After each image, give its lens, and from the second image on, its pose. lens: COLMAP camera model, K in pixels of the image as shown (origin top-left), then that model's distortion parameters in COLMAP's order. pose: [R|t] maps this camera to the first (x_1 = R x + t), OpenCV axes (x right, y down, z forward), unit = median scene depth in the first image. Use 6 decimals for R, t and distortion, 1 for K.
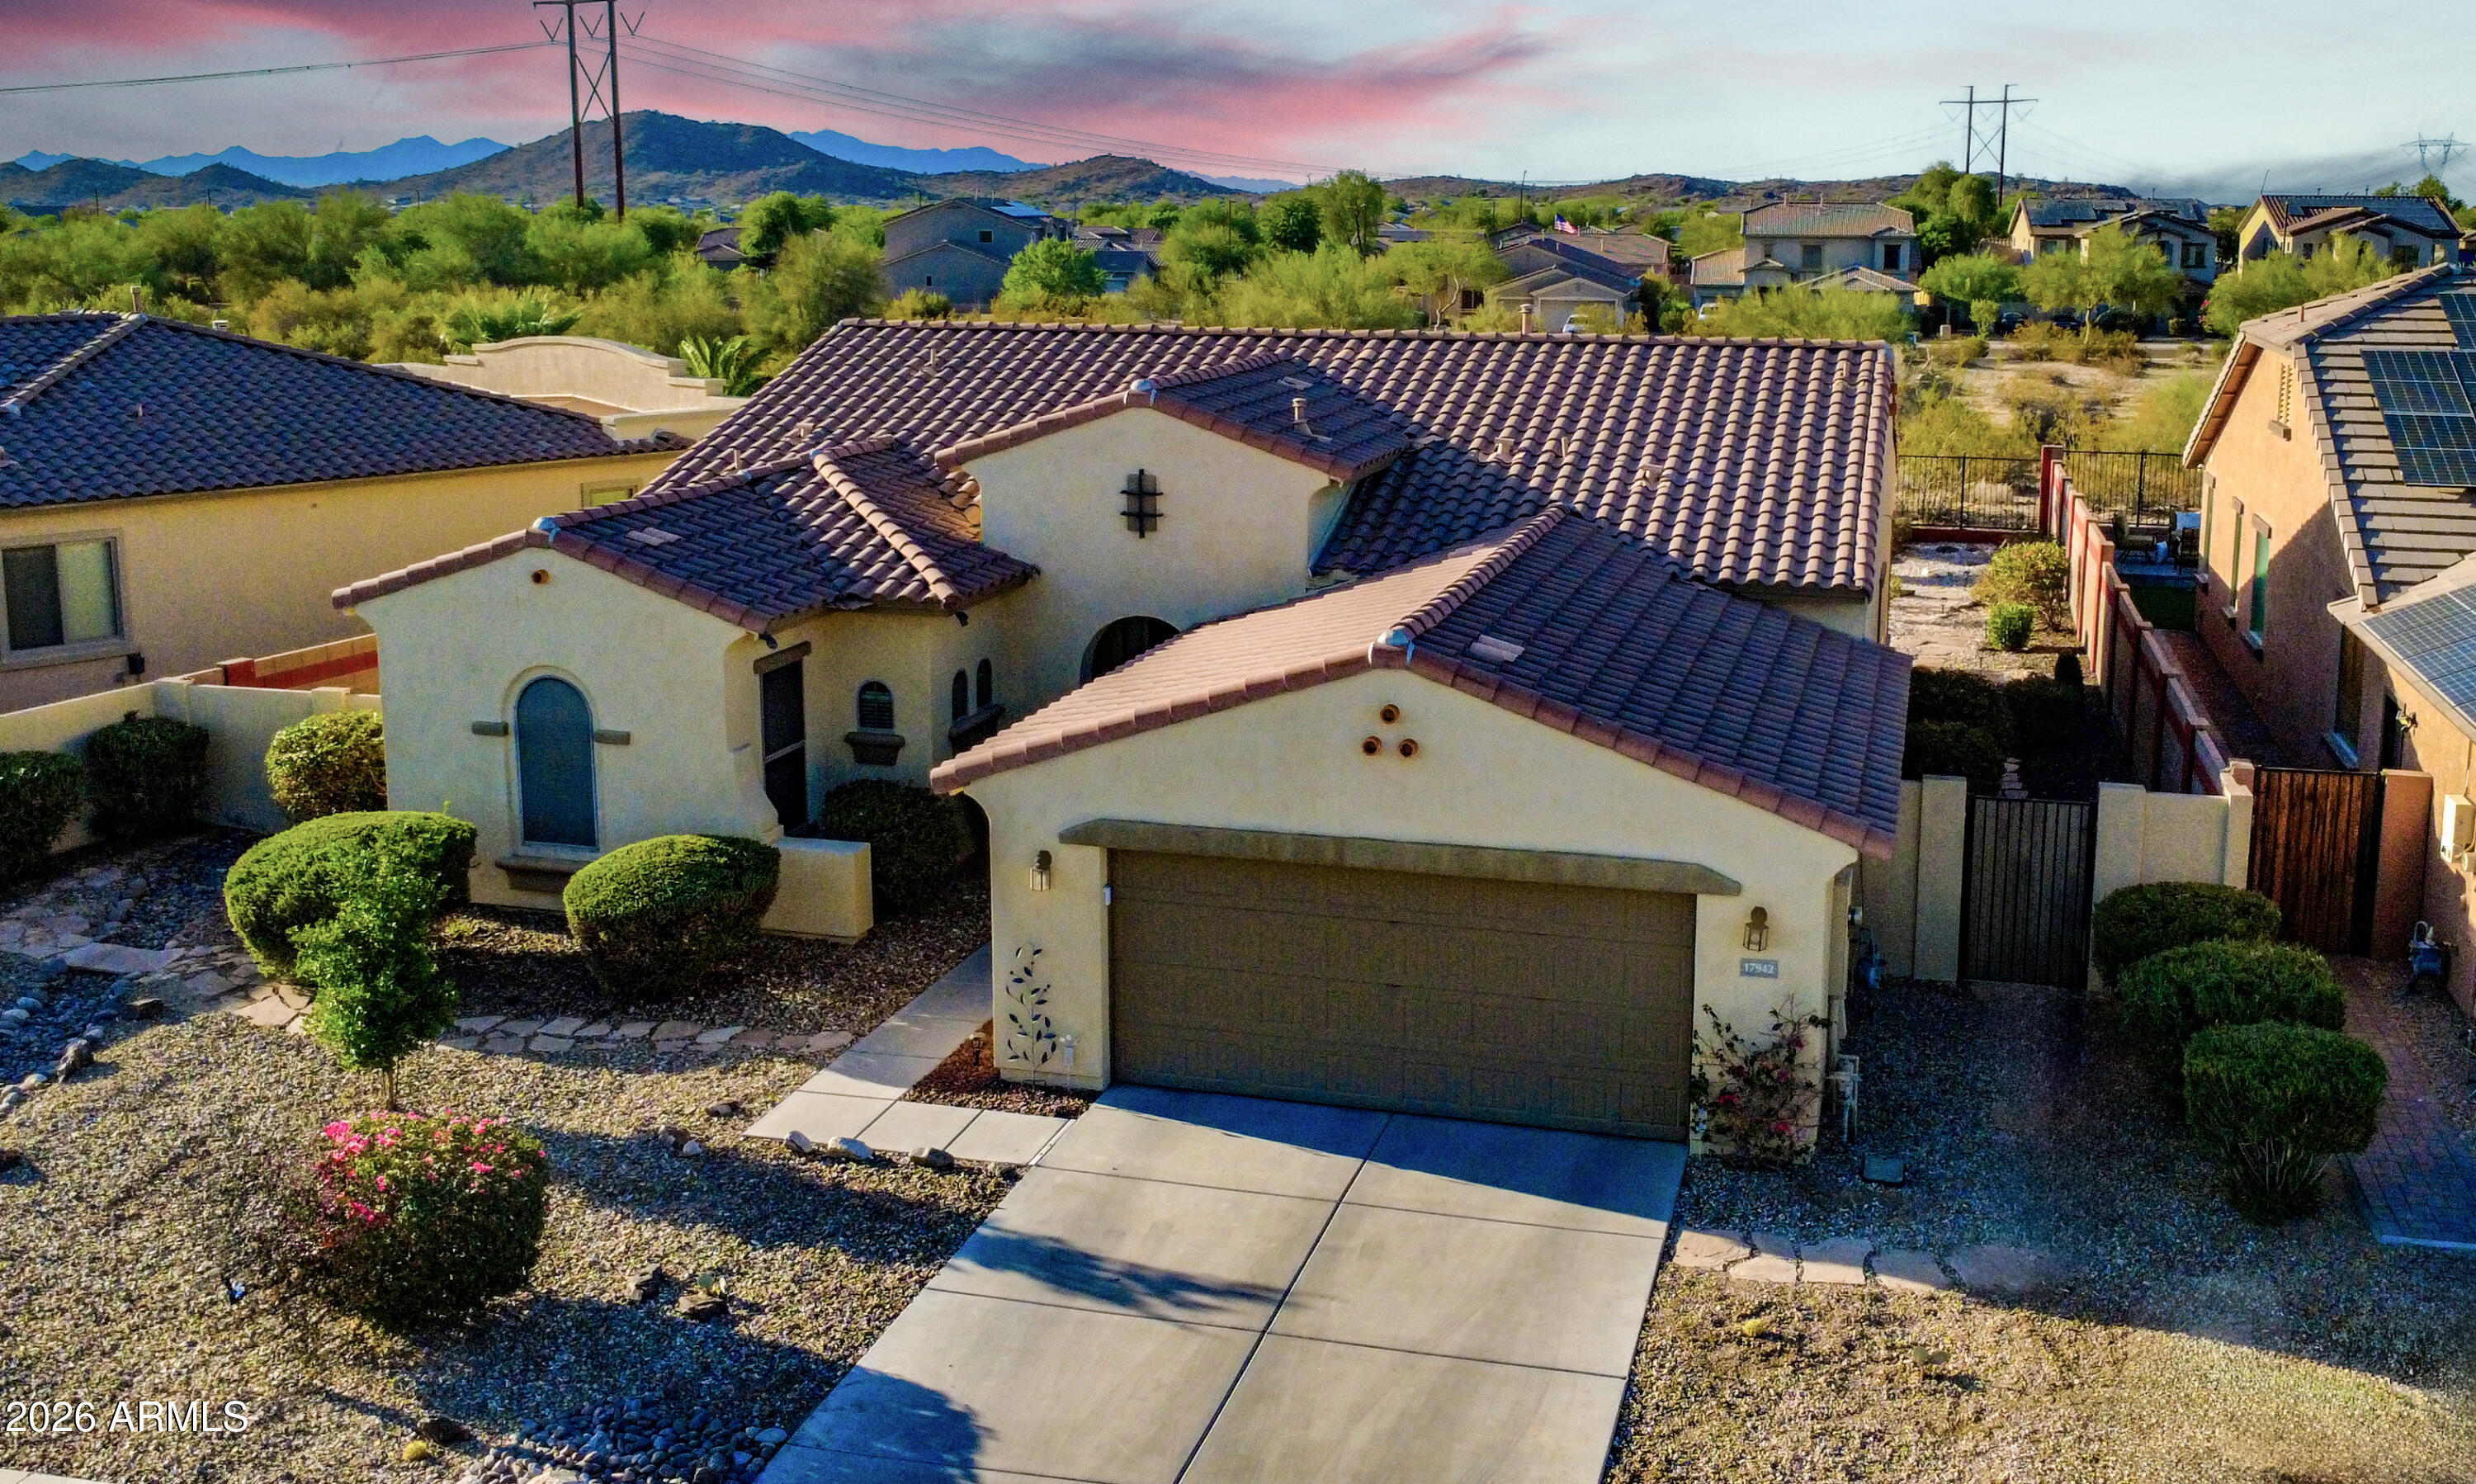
lens RADIAL K [[2275.8, 0, 1364.4], [0, 2275.8, 599.3], [0, 0, 1]] dist [0.000796, 0.000000]
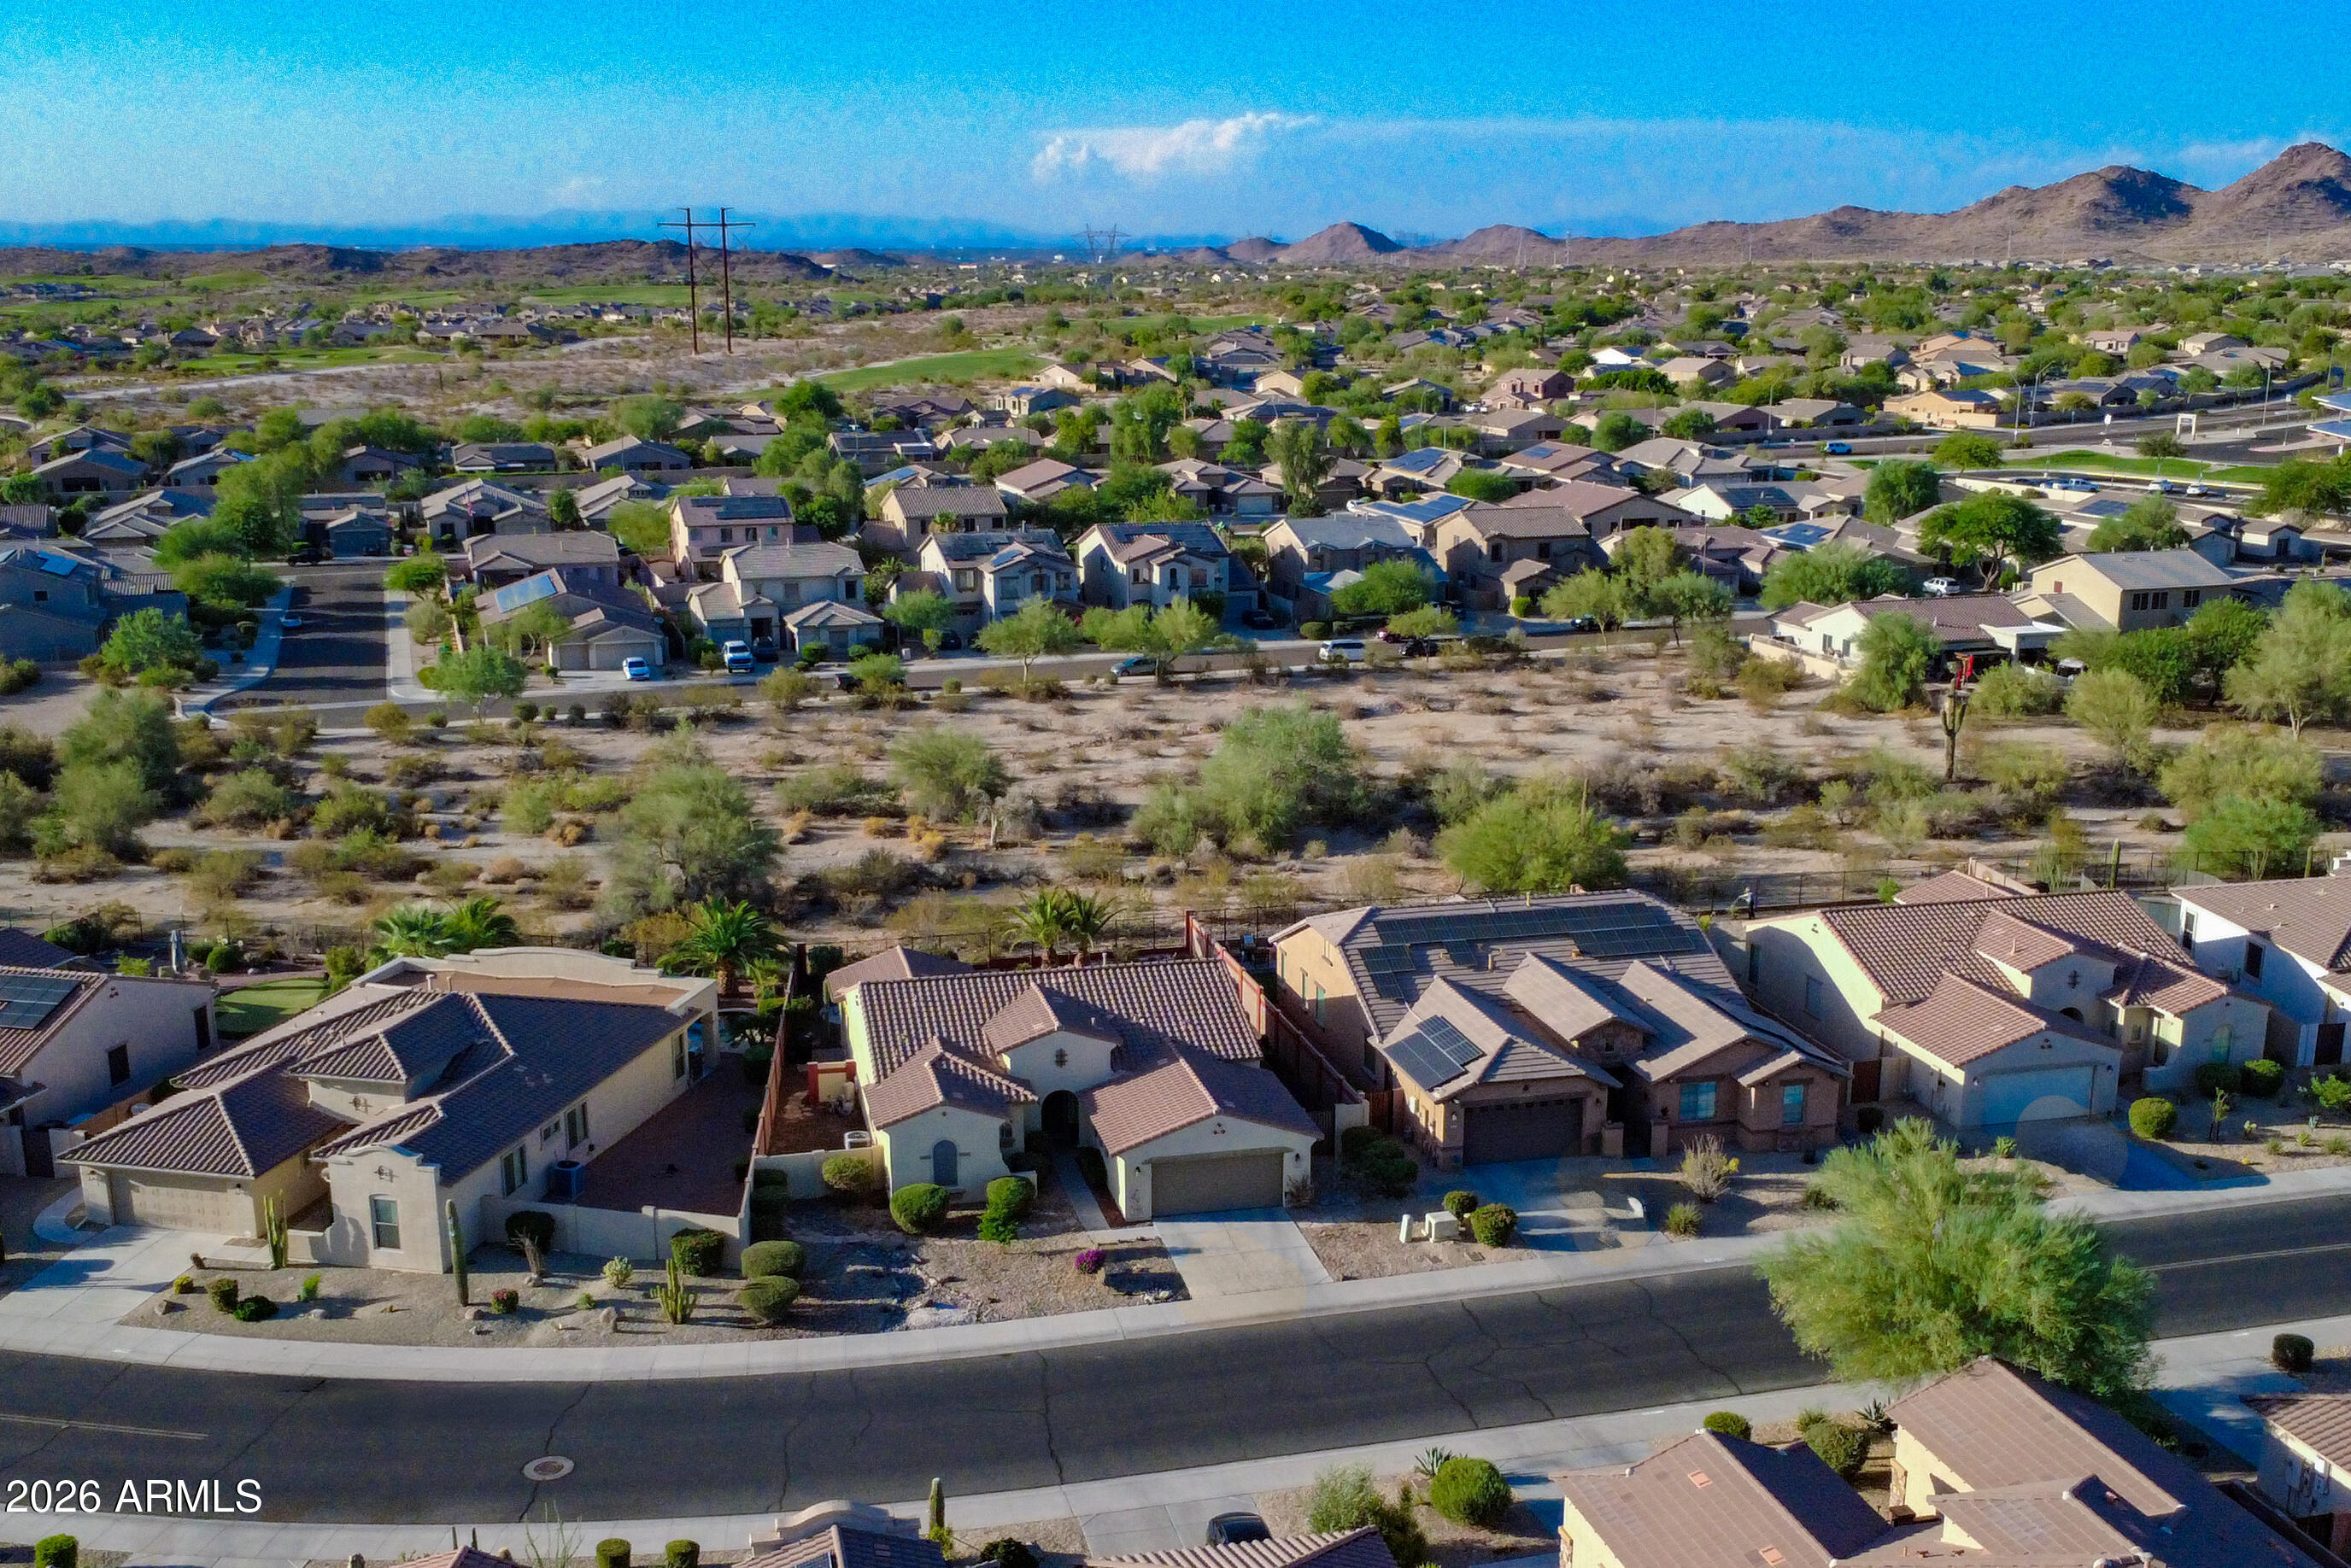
lens RADIAL K [[2440.5, 0, 1166.4], [0, 2440.5, 915.8], [0, 0, 1]] dist [-0.002132, 0.000000]
pose [[0.893767, -0.128000, 0.429880, -1.541452], [0.087999, 0.989830, 0.111770, -0.665141], [-0.439814, -0.062067, 0.895941, -2.386581]]
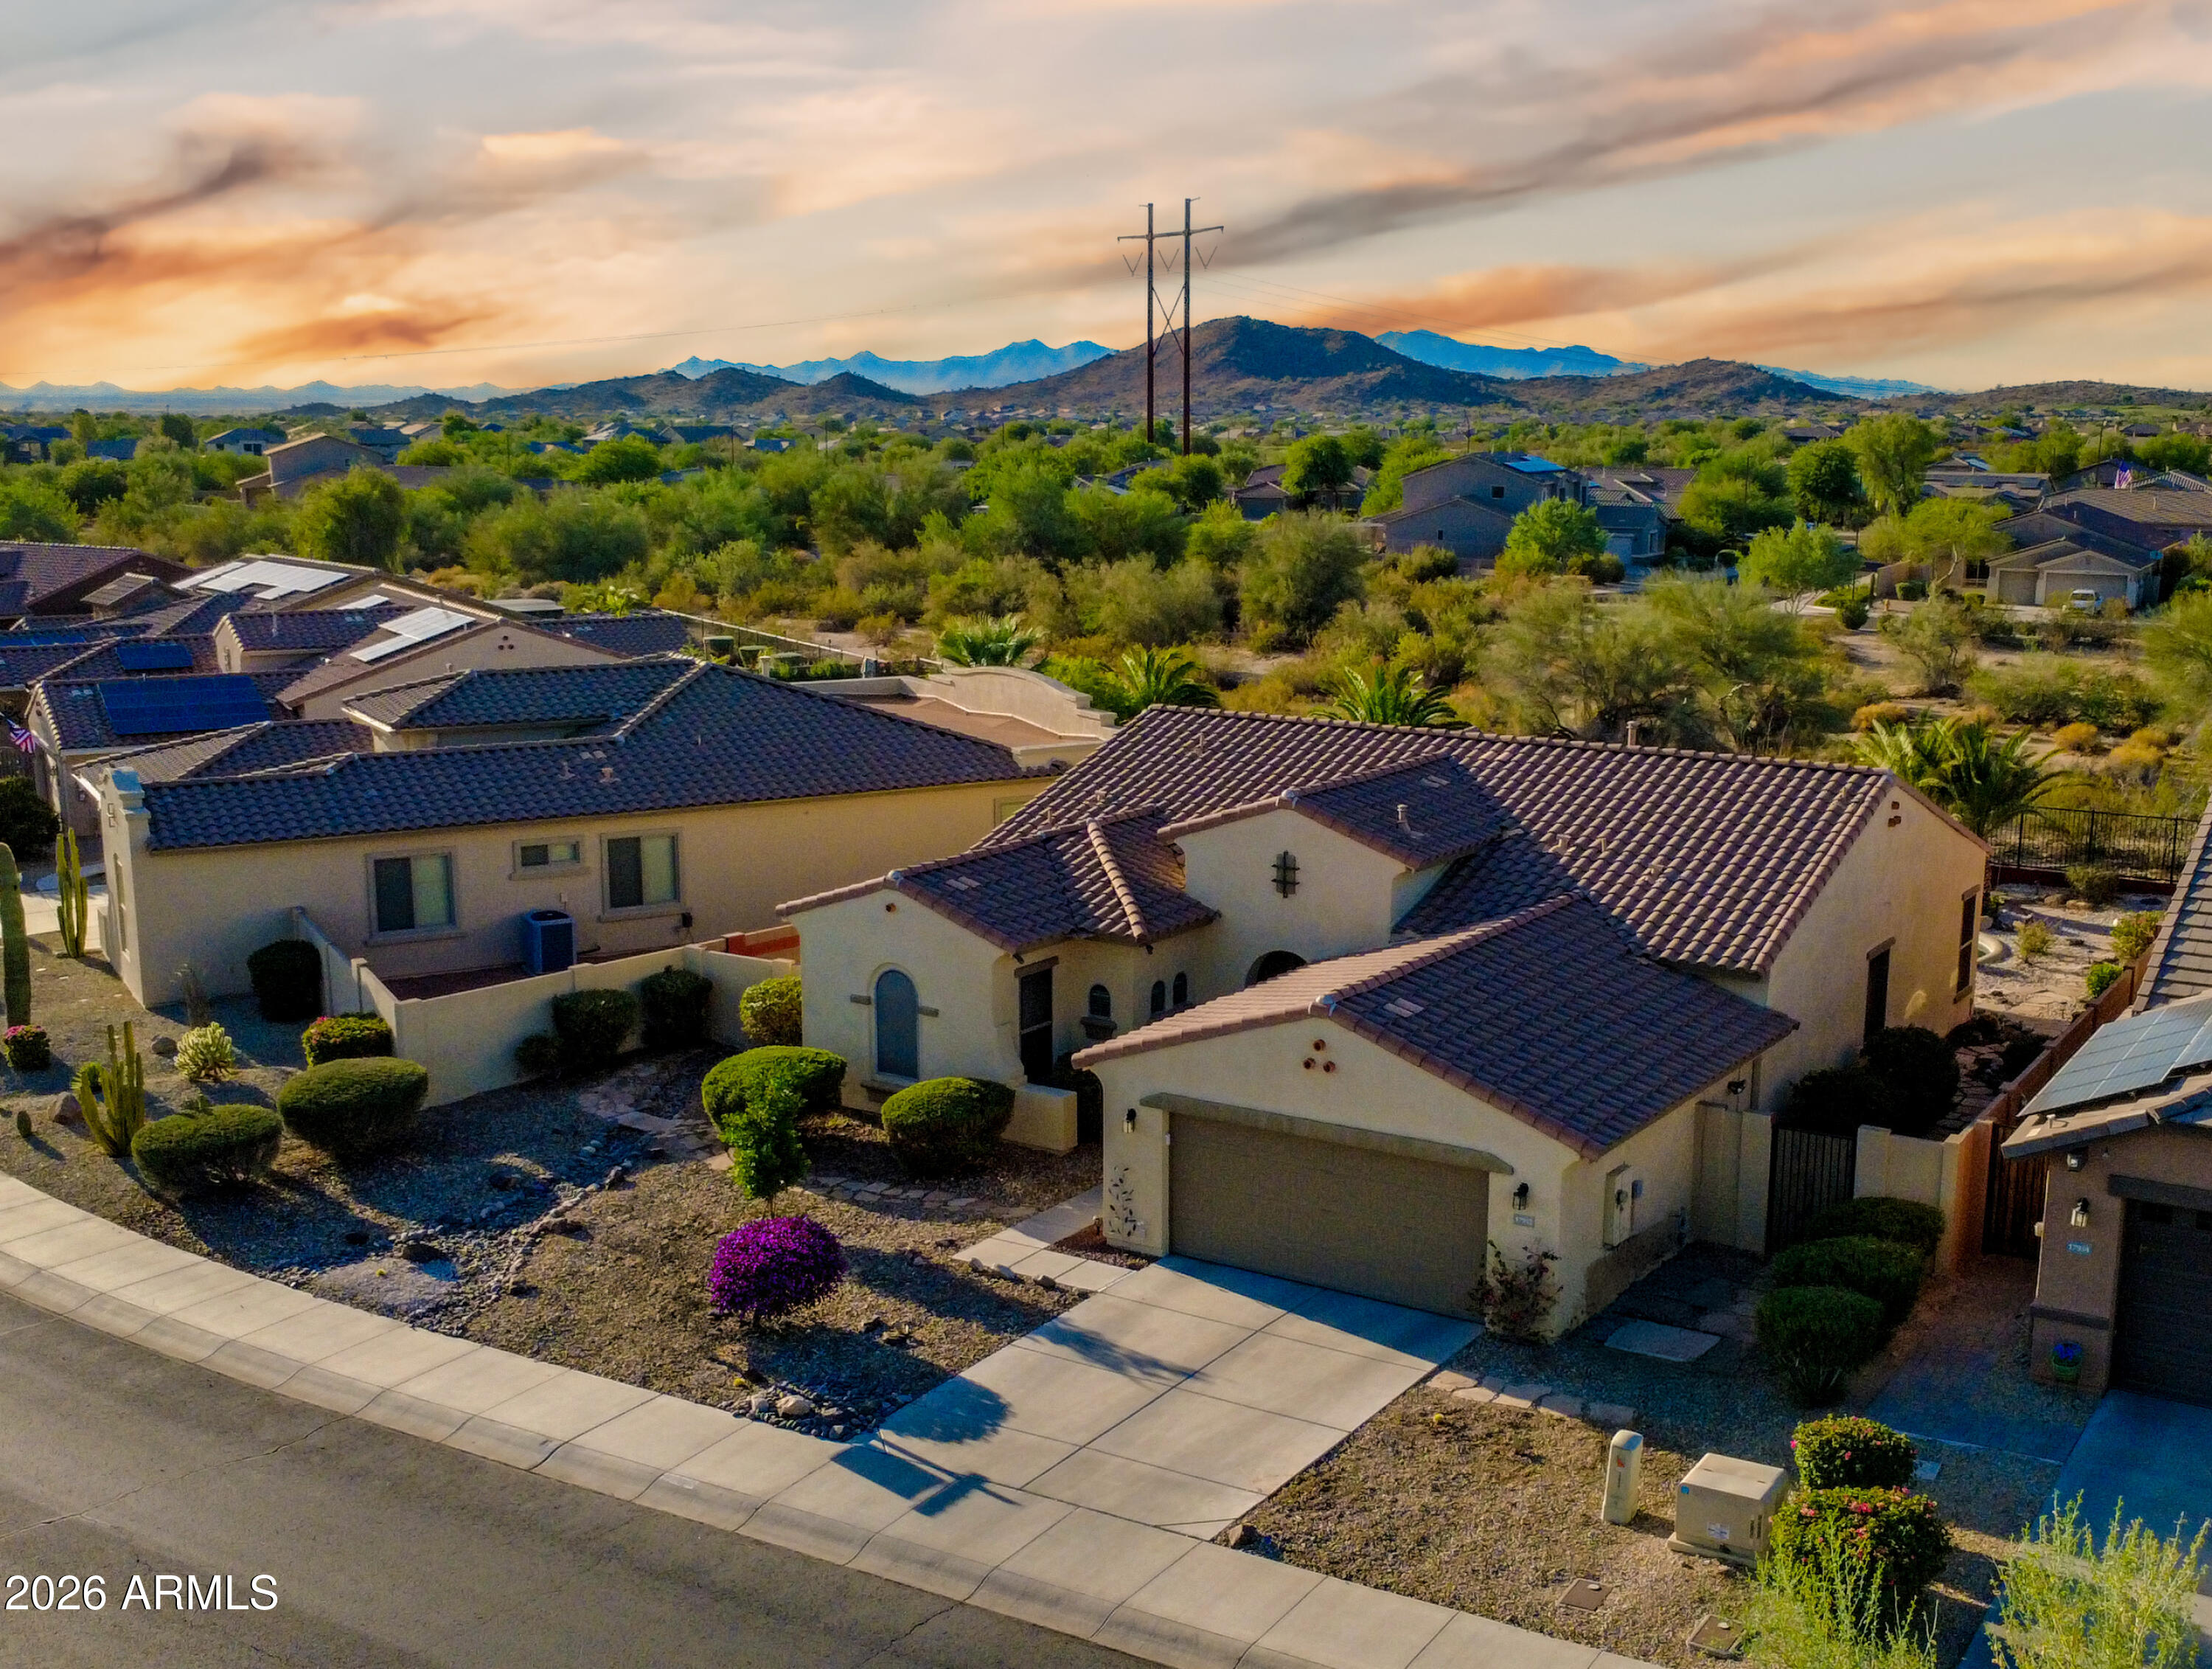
lens RADIAL K [[2374.9, 0, 1214.6], [0, 2374.9, 934.0], [0, 0, 1]] dist [0.000280, 0.000000]
pose [[0.952327, 0.066278, -0.297793, 0.324160], [-0.052640, 0.997174, 0.053596, -0.085892], [0.300504, -0.035365, 0.953125, -0.477933]]
